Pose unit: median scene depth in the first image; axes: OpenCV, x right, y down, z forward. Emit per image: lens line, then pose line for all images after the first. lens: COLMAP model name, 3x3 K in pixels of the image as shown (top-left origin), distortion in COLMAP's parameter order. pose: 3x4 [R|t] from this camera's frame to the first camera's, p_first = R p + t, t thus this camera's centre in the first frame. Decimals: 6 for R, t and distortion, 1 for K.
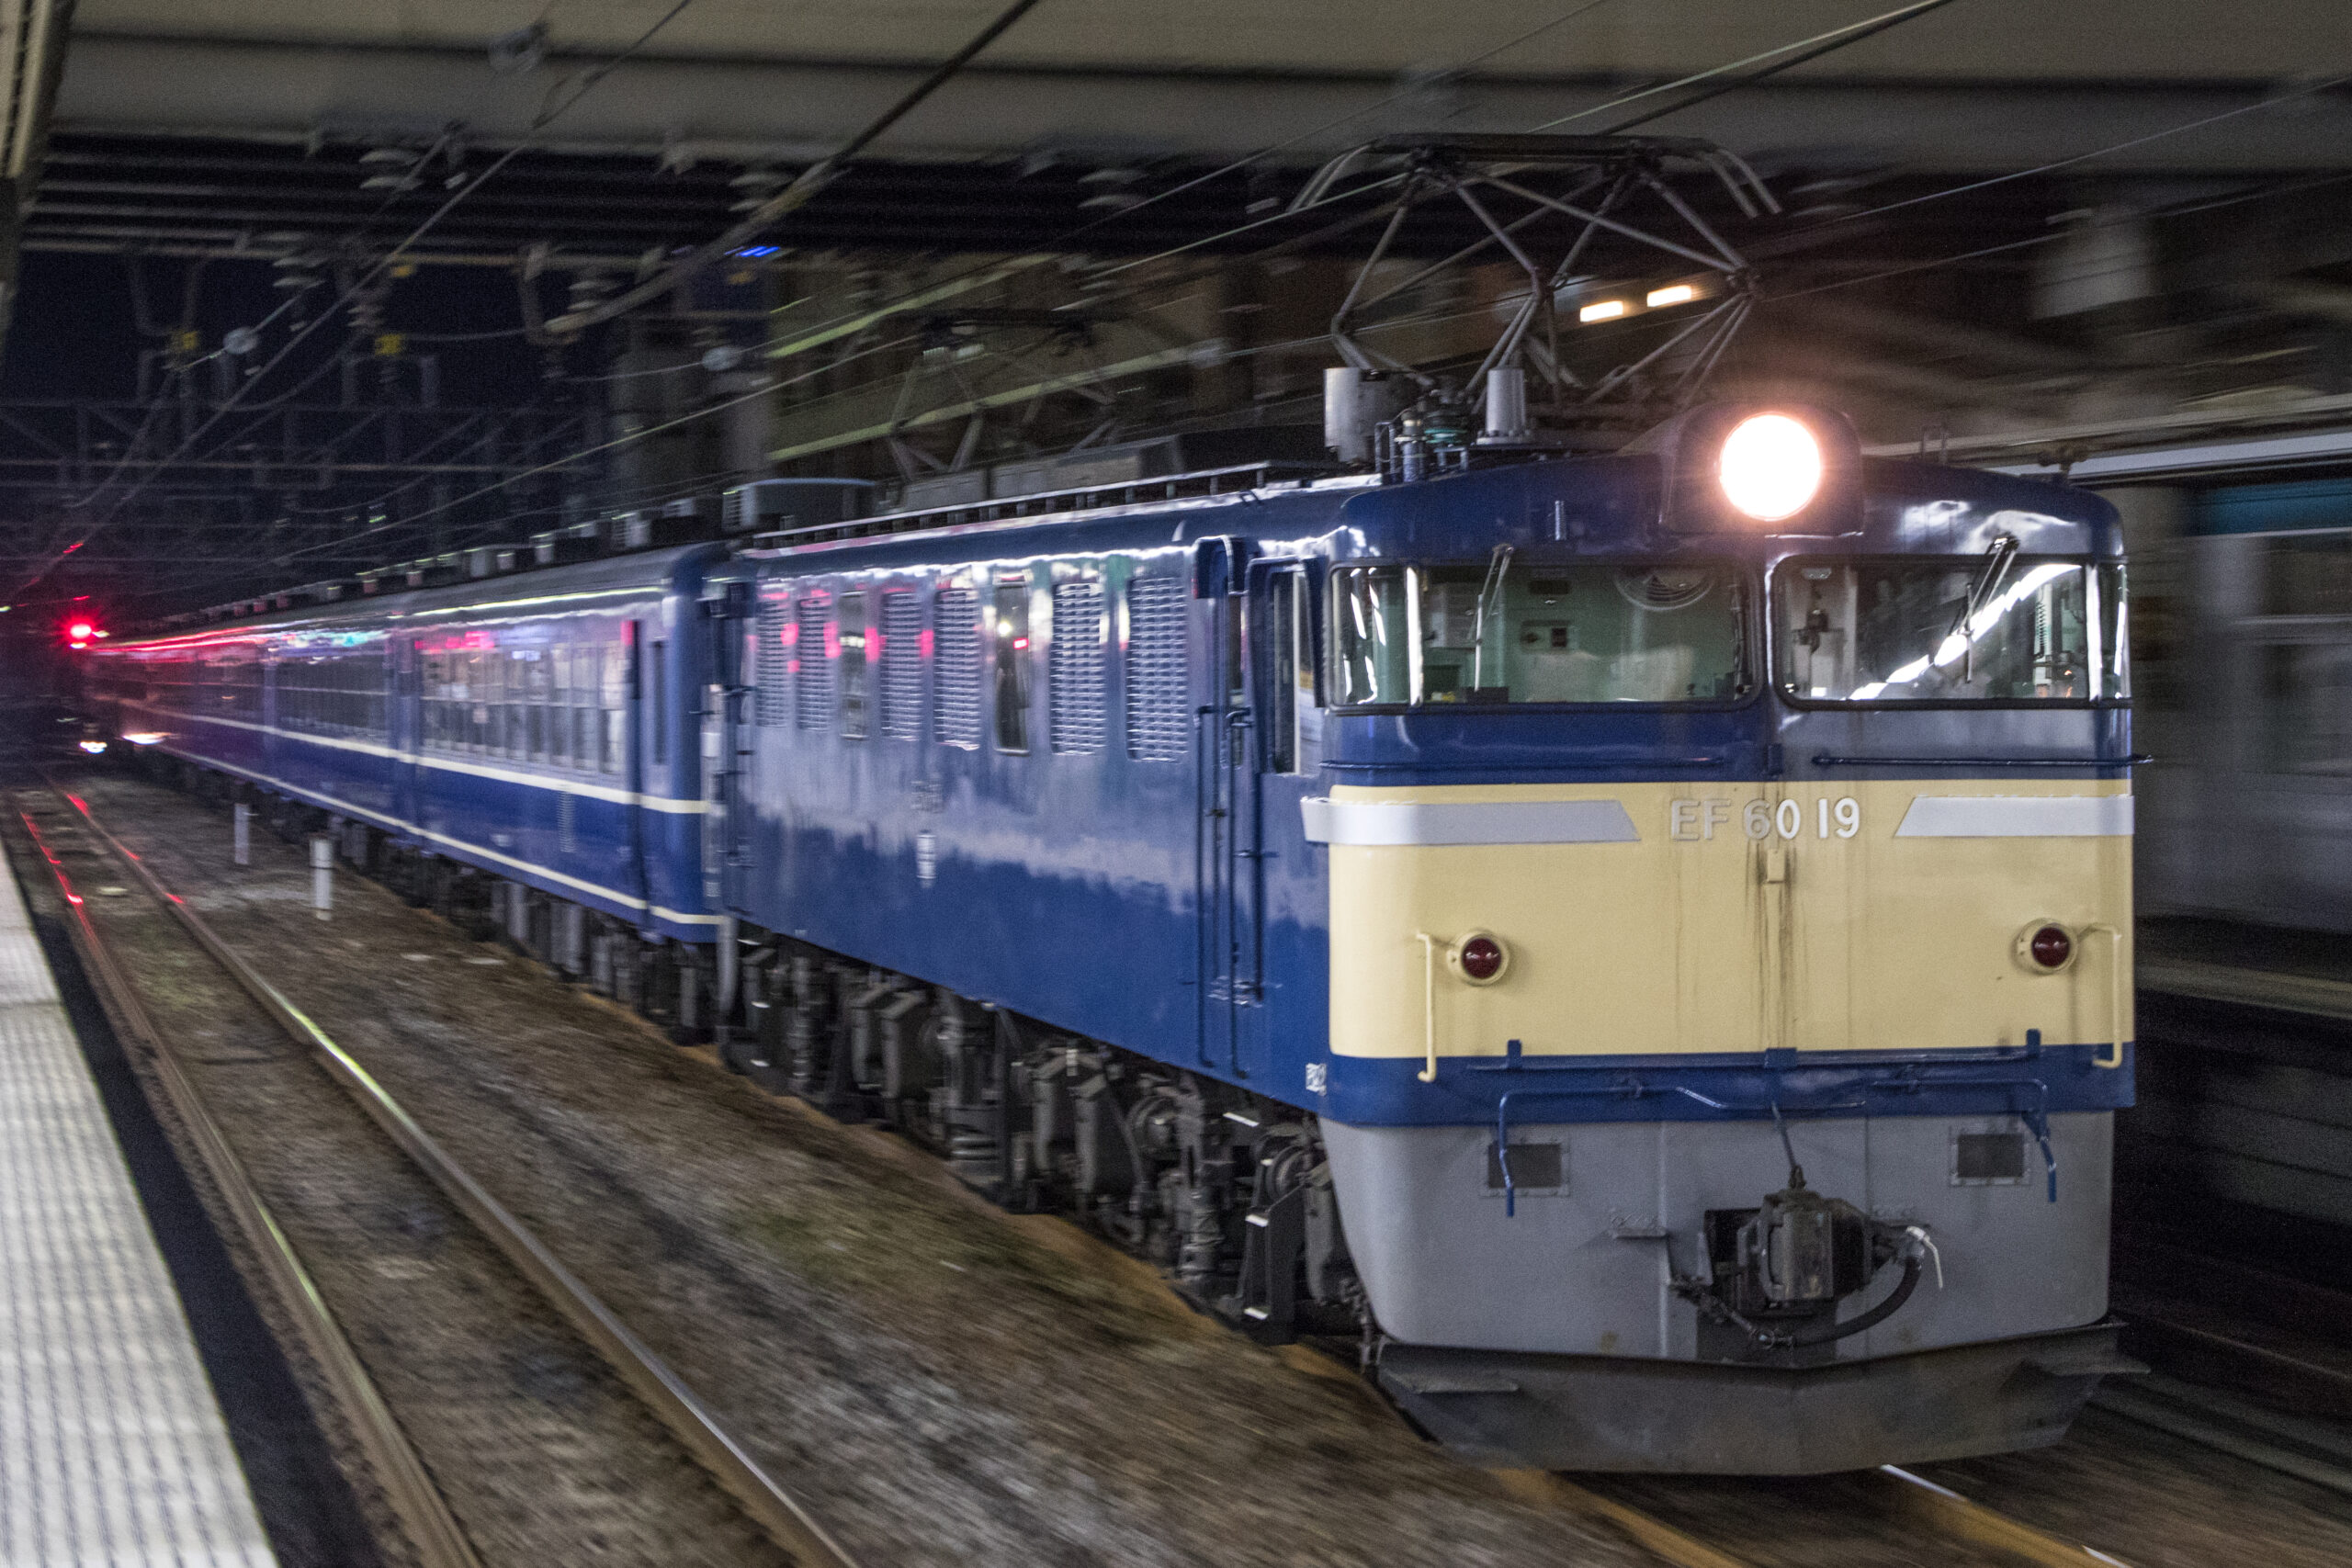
lens RADIAL K [[5369.1, 0, 1230.4], [0, 5369.1, 737.1], [0, 0, 1]] dist [0.011006, 0.000000]
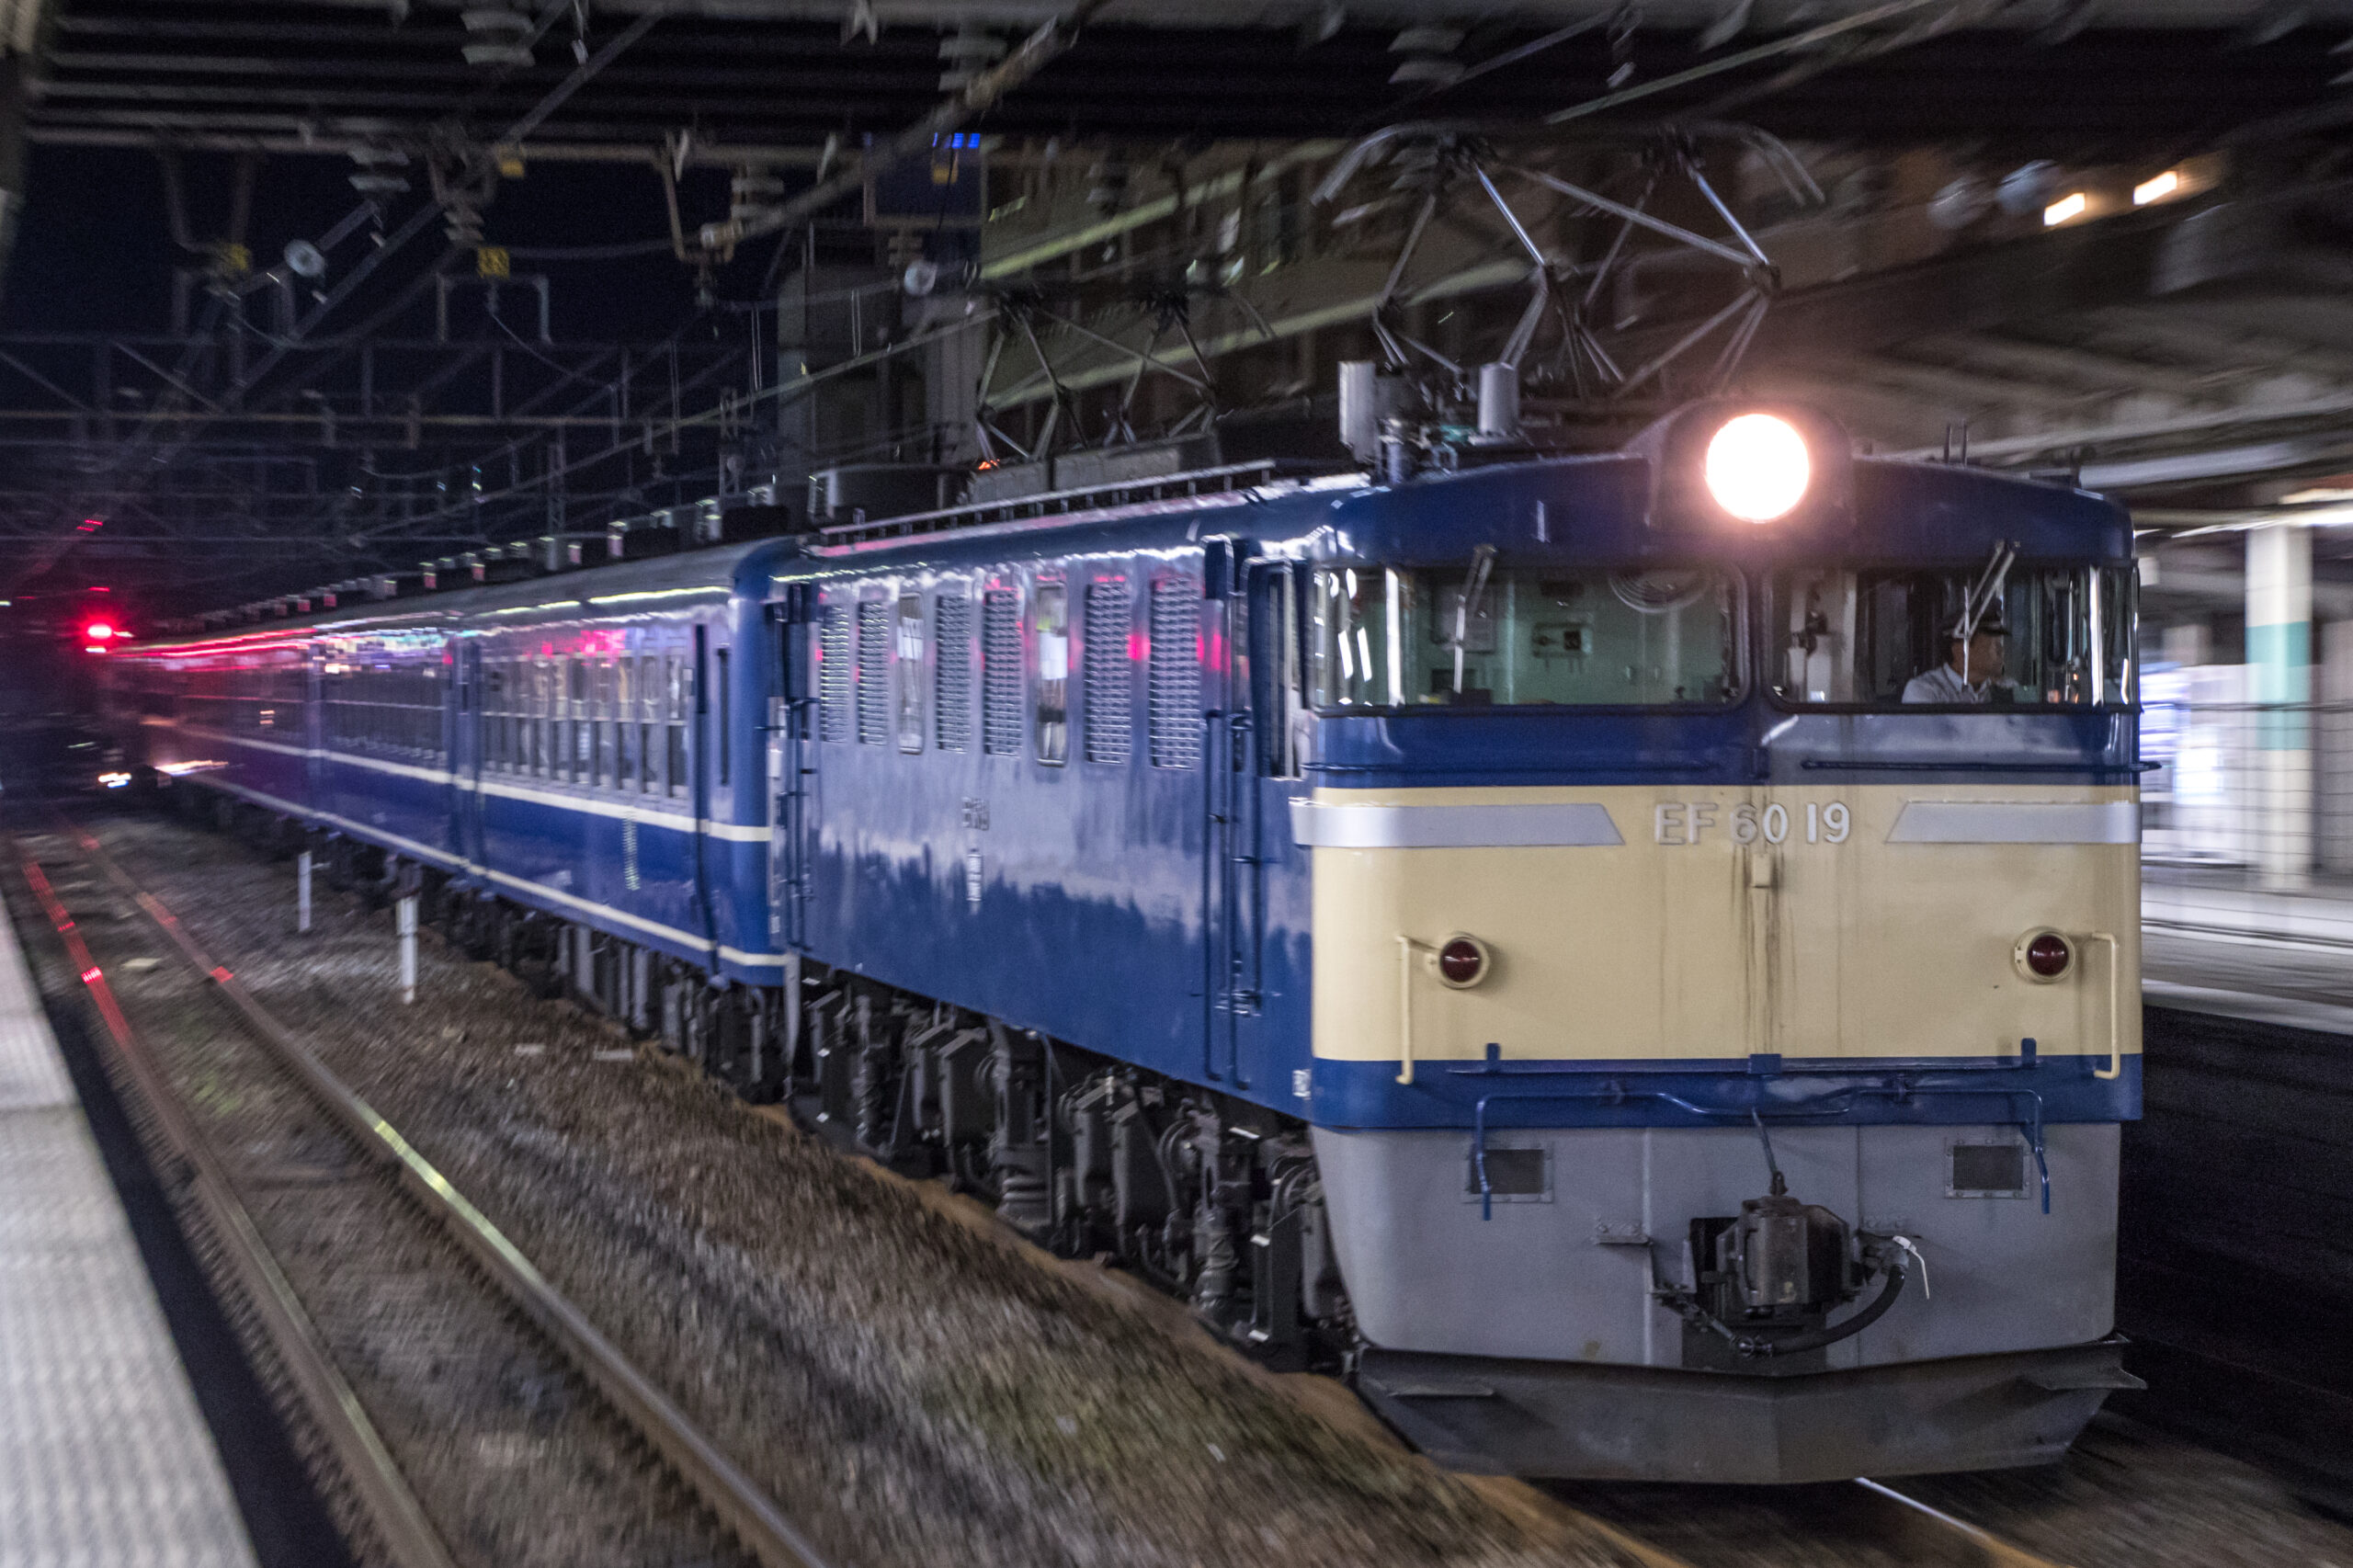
lens RADIAL K [[6989.1, 0, 1164.2], [0, 6989.1, 809.5], [0, 0, 1]] dist [-0.017079, 0.000000]
pose [[0.998196, 0.000803, -0.060030, 0.042565], [-0.000451, 0.999983, 0.005863, 0.003236], [0.060034, -0.005825, 0.998179, -0.180263]]
